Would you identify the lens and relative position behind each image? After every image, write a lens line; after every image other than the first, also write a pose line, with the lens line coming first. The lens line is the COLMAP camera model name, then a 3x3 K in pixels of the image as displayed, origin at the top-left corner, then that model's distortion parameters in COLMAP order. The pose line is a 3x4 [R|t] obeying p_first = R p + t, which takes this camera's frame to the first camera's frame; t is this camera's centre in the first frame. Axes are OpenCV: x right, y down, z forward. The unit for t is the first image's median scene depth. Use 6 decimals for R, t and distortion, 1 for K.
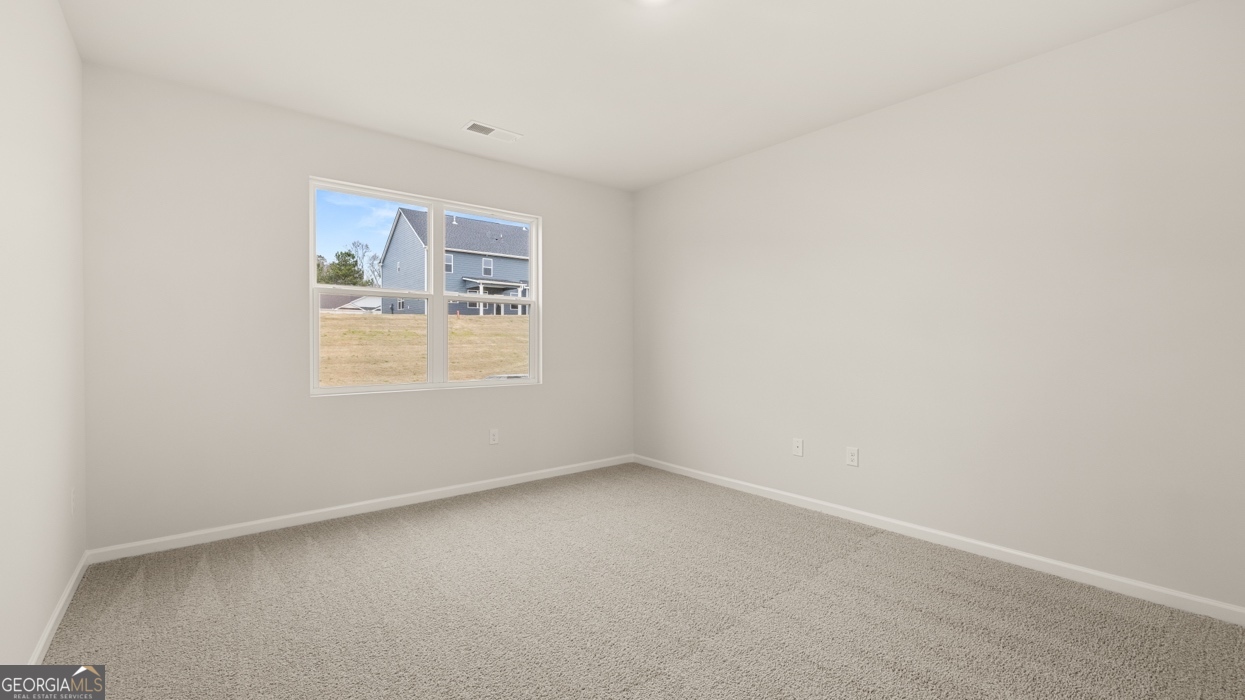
lens RADIAL K [[525.2, 0, 631.2], [0, 525.2, 347.5], [0, 0, 1]] dist [0.001944, -0.000785]
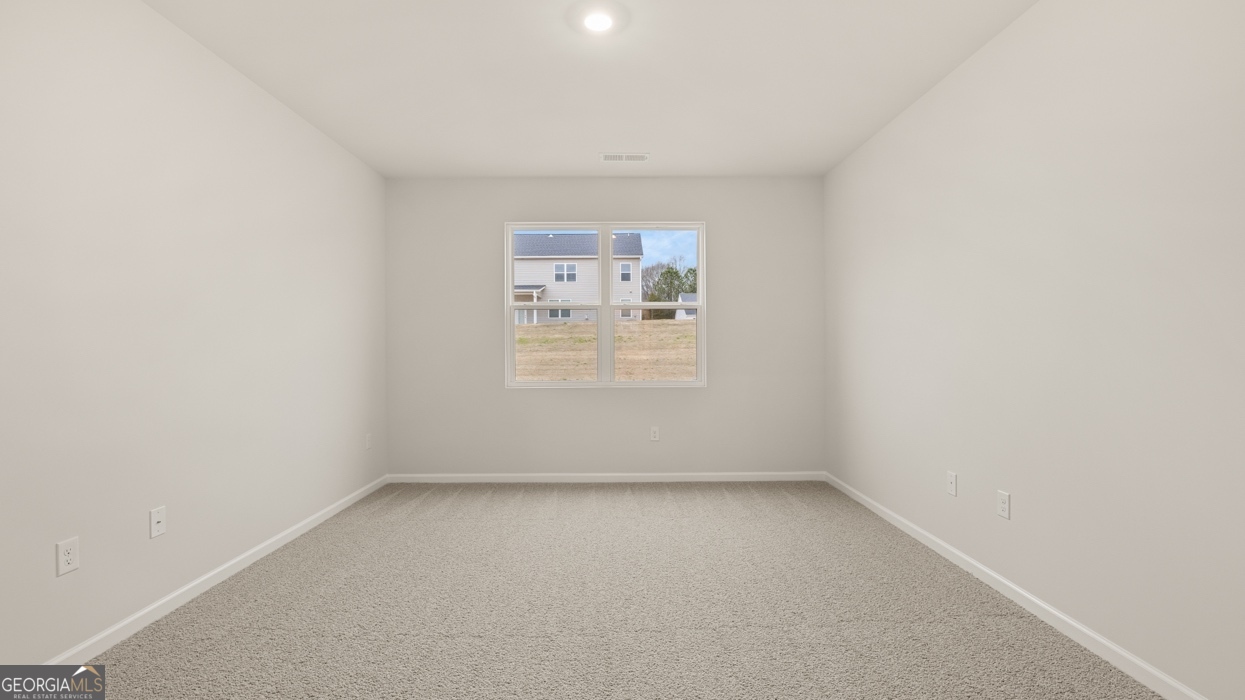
lens RADIAL K [[566.8, 0, 631.9], [0, 566.8, 348.7], [0, 0, 1]] dist [-0.004679, -0.001308]
pose [[0.772210, -0.002186, -0.635364, 0.399872], [0.000442, 0.999996, -0.002904, -0.001139], [0.635368, 0.001961, 0.772207, 0.067016]]
